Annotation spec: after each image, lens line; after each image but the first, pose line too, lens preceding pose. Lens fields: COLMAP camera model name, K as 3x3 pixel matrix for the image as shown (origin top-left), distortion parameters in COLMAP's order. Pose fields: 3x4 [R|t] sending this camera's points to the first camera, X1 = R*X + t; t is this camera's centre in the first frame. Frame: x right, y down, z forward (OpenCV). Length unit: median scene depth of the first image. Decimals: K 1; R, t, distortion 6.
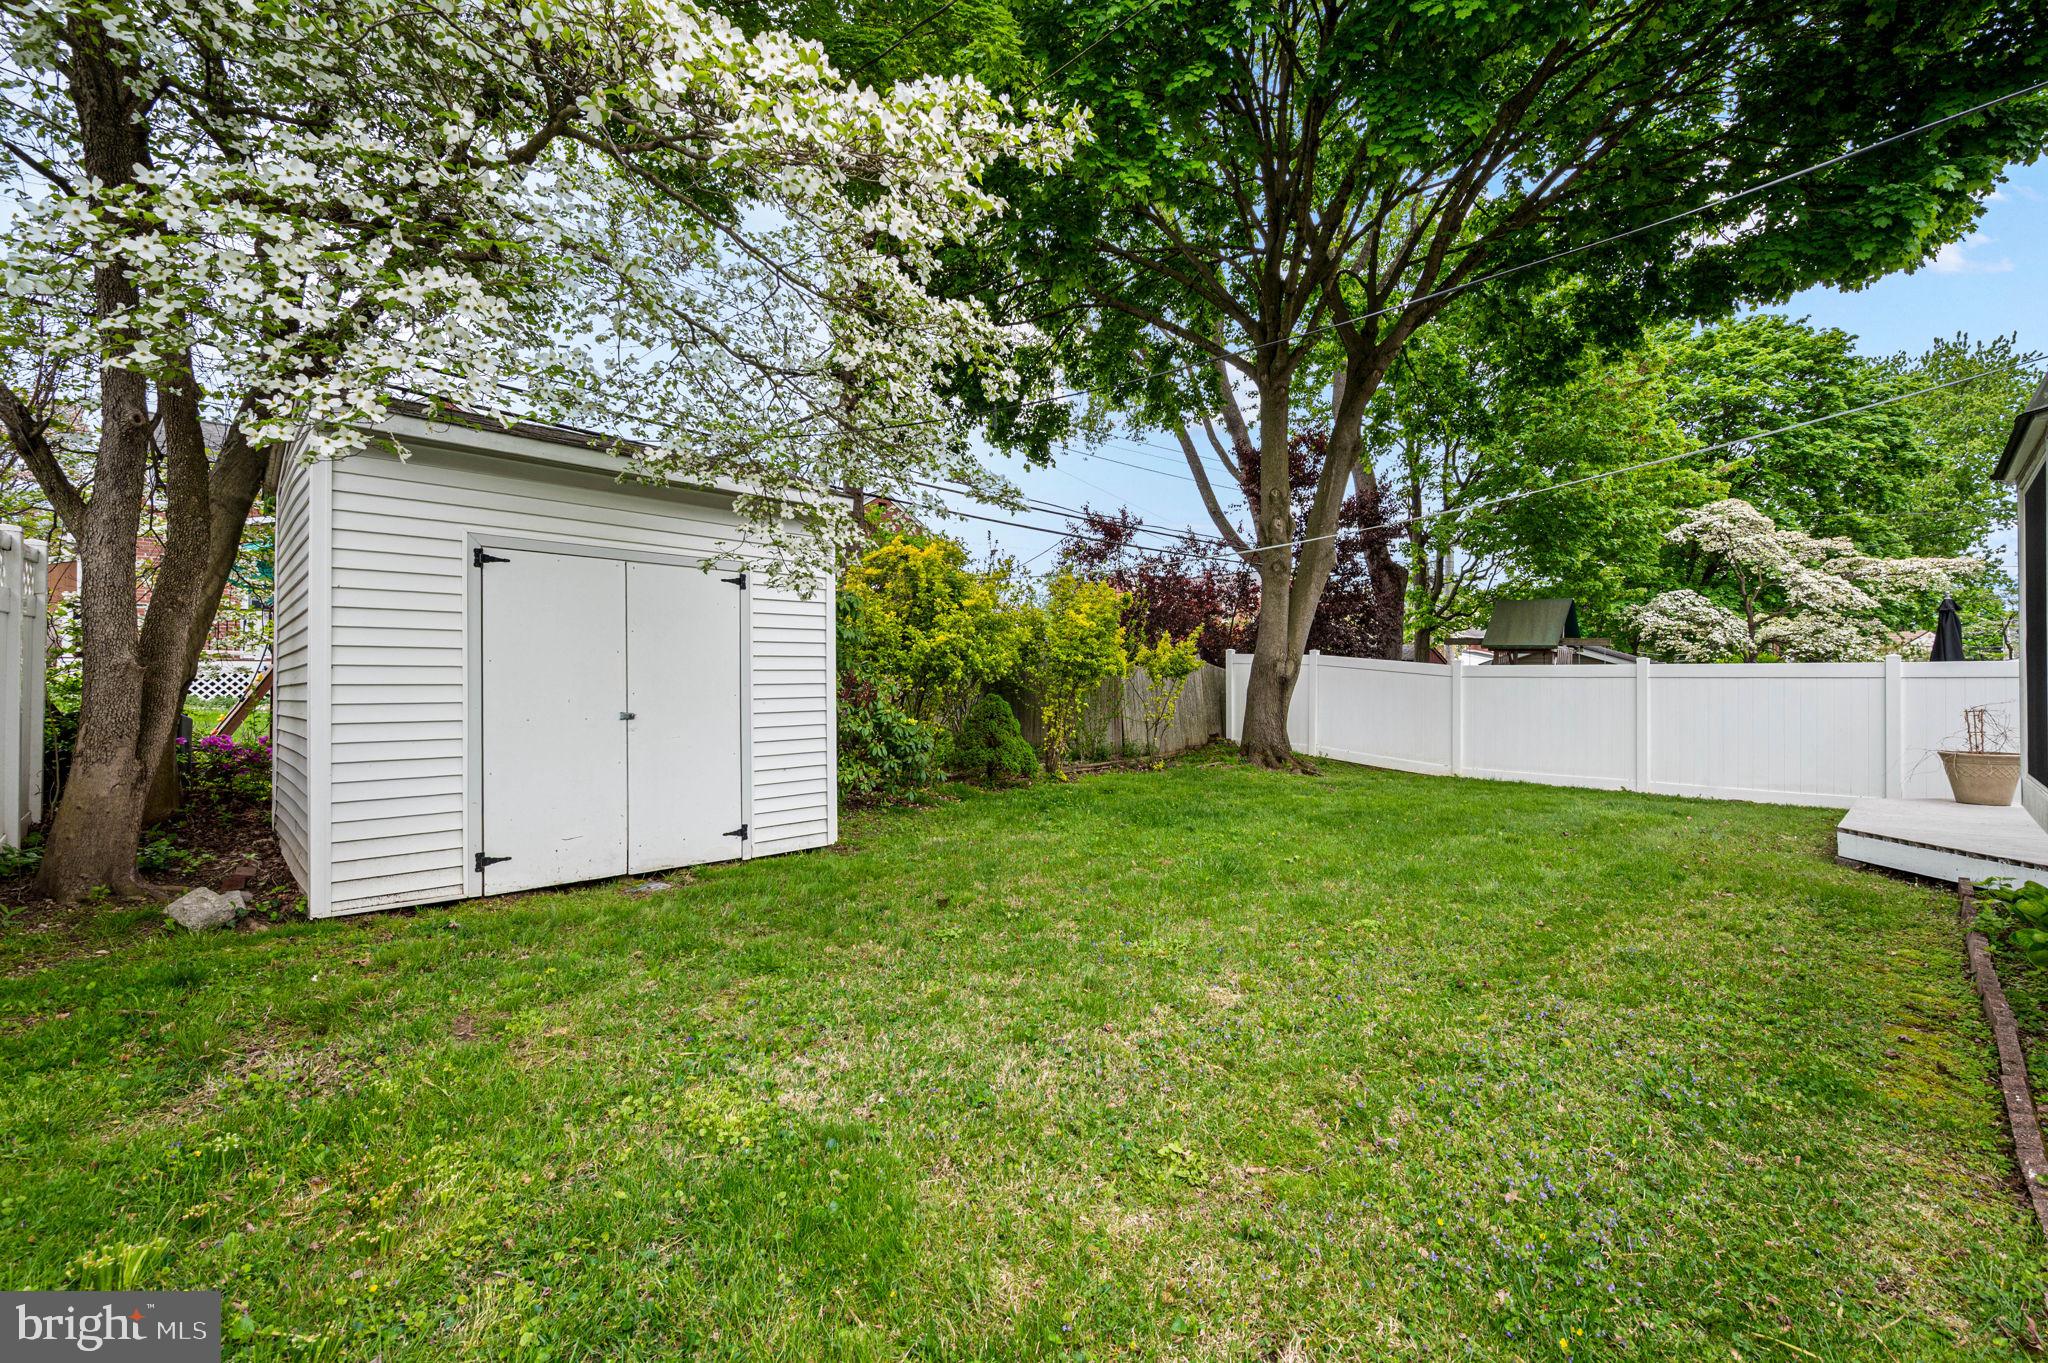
lens RADIAL K [[830.3, 0, 1024.0], [0, 830.3, 681.5], [0, 0, 1]] dist [-0.001190, -0.000029]
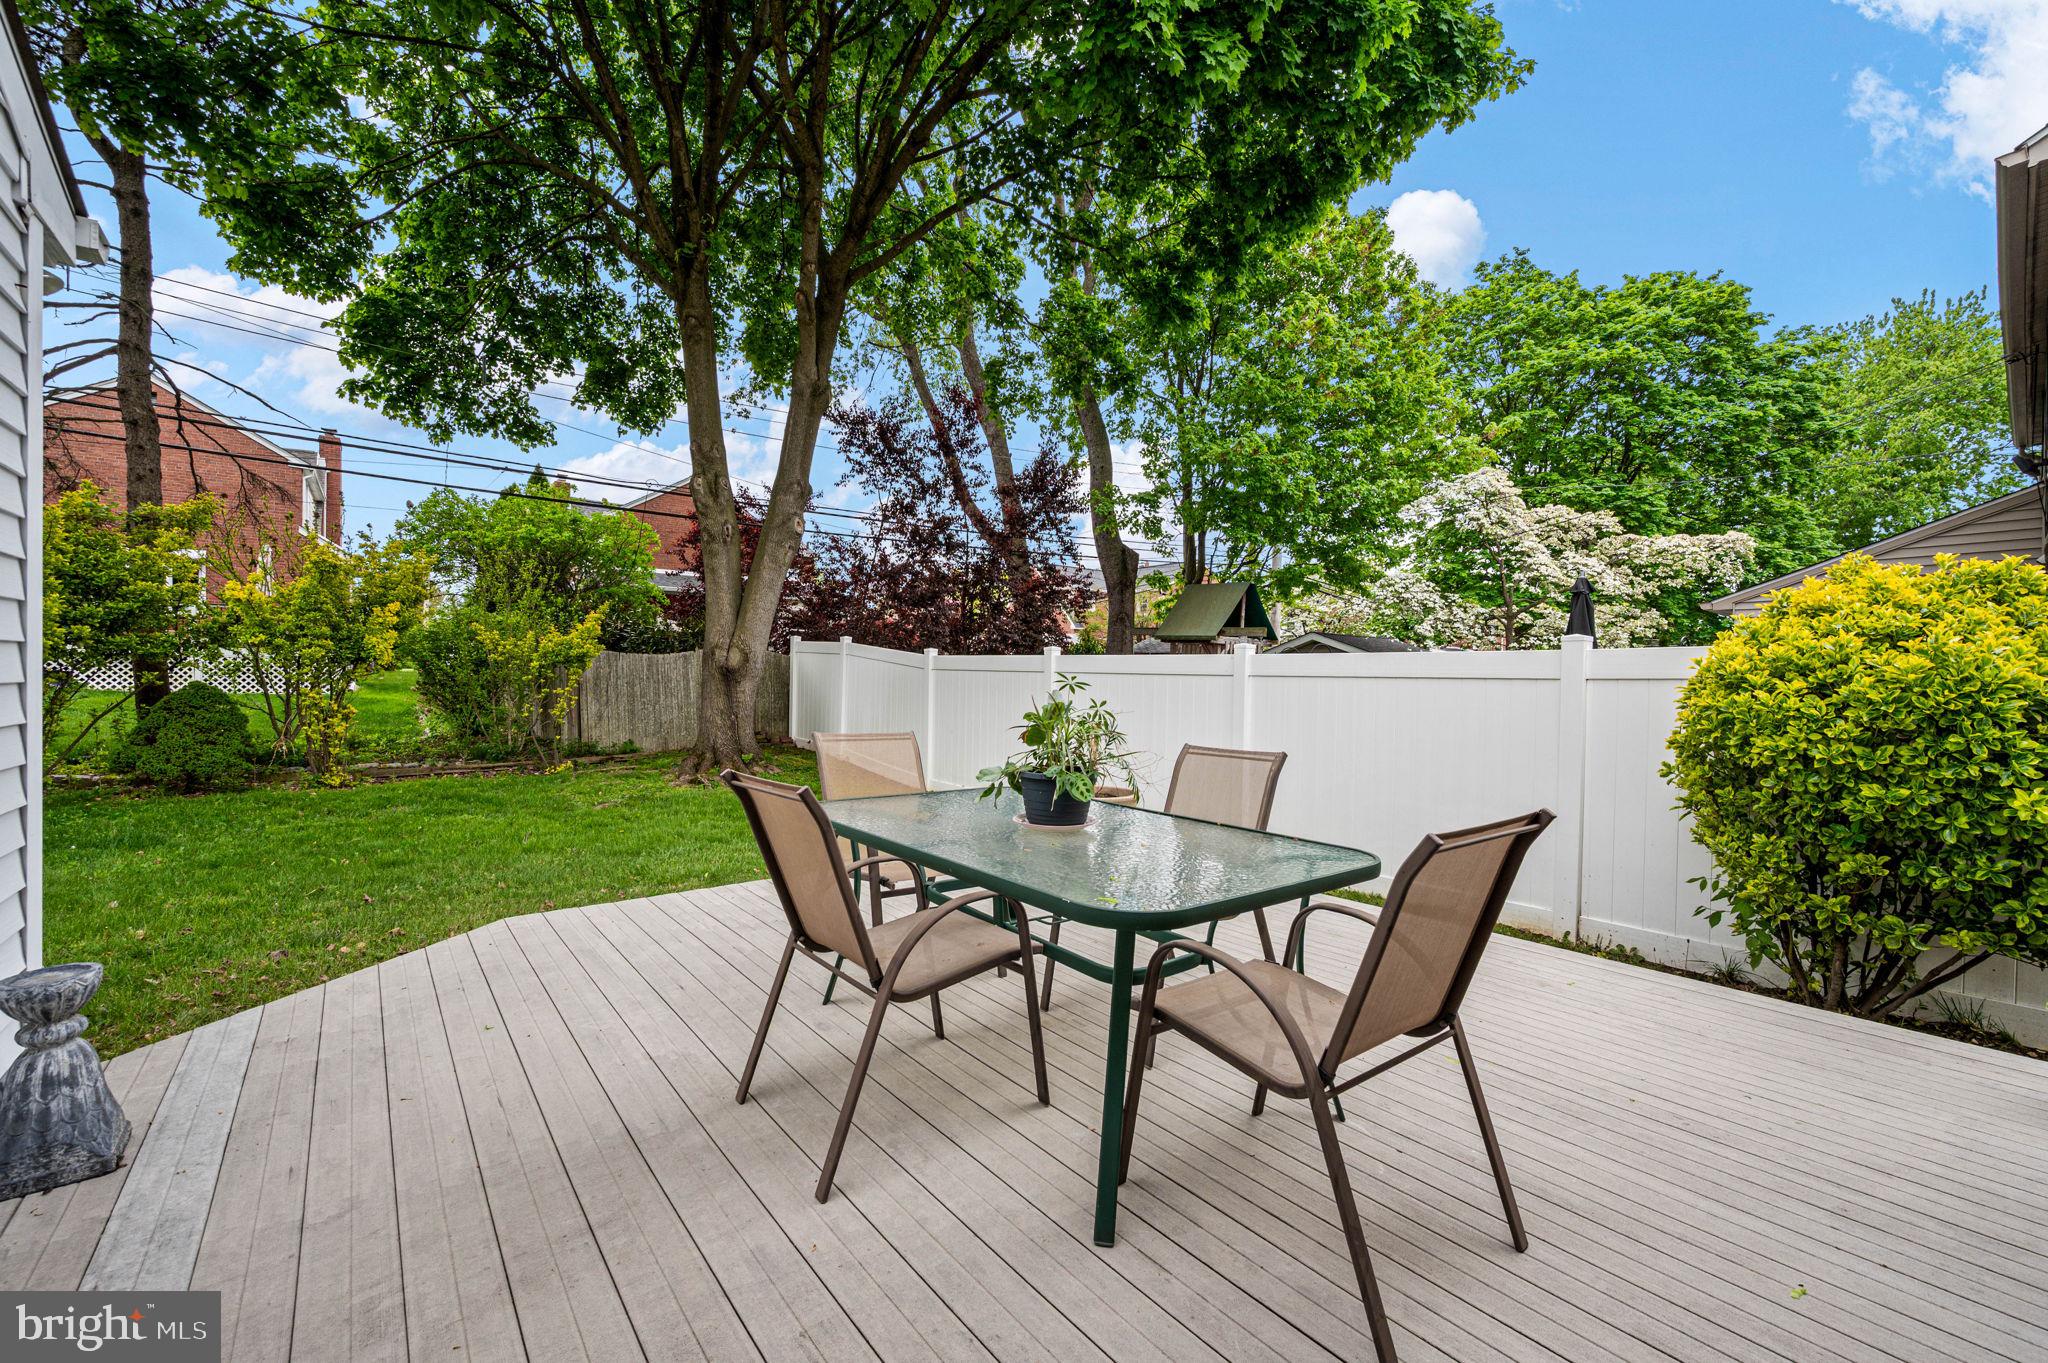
lens RADIAL K [[818.7, 0, 1036.1], [0, 818.7, 676.8], [0, 0, 1]] dist [-0.000981, 0.000025]
pose [[0.997479, 0.013293, -0.069712, 0.322473], [-0.013560, 0.999902, -0.003354, 0.002206], [0.069660, 0.004291, 0.997562, 0.095220]]
